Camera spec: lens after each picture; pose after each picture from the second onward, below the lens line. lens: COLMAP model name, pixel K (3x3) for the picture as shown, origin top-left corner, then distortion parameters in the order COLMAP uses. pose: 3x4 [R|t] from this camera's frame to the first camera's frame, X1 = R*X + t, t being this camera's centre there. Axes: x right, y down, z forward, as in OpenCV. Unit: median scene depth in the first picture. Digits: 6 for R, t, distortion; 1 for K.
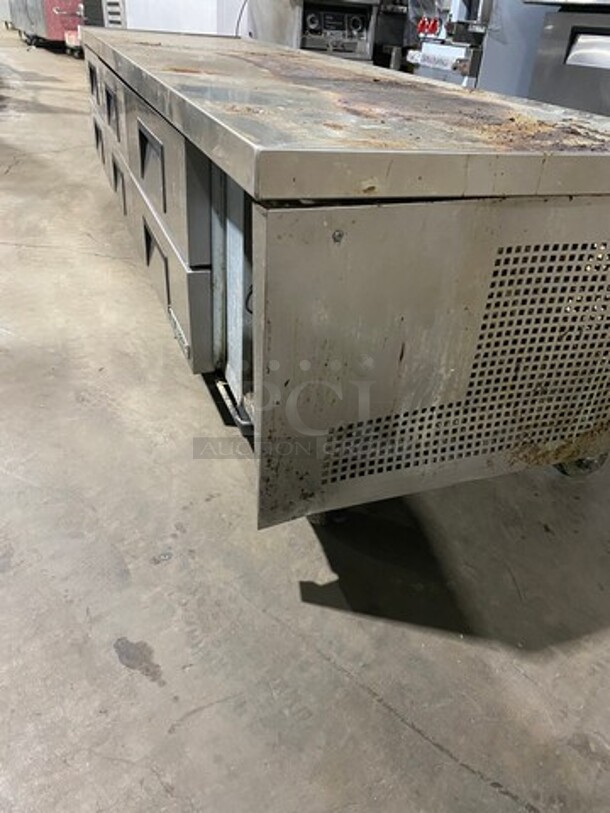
lens RADIAL K [[620.7, 0, 304.6], [0, 620.7, 402.2], [0, 0, 1]] dist [0.011965, -0.005871]
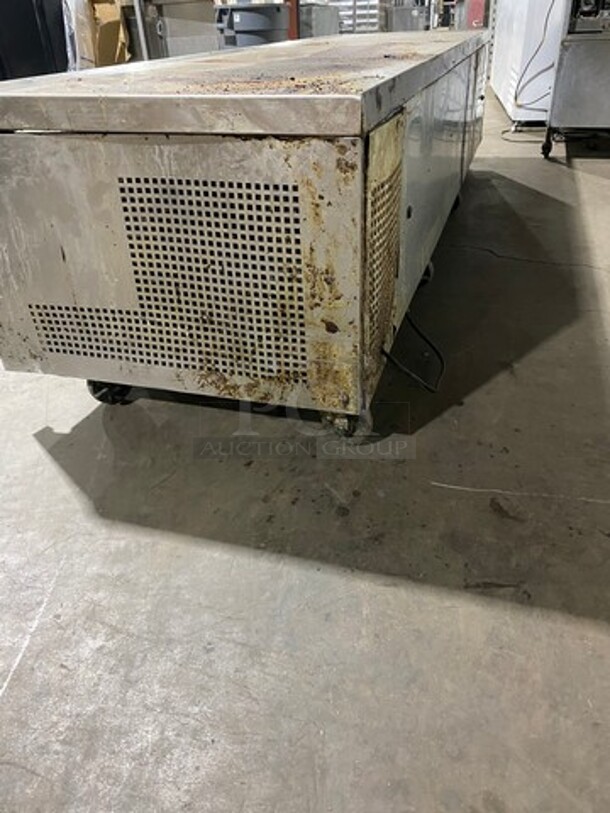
lens RADIAL K [[620.7, 0, 307.0], [0, 620.7, 410.5], [0, 0, 1]] dist [0.011965, -0.005871]
pose [[0.793314, 0.249595, -0.555298, 1.225666], [-0.249767, 0.965237, 0.077031, 0.008902], [0.555221, 0.077585, 0.828076, 0.193204]]
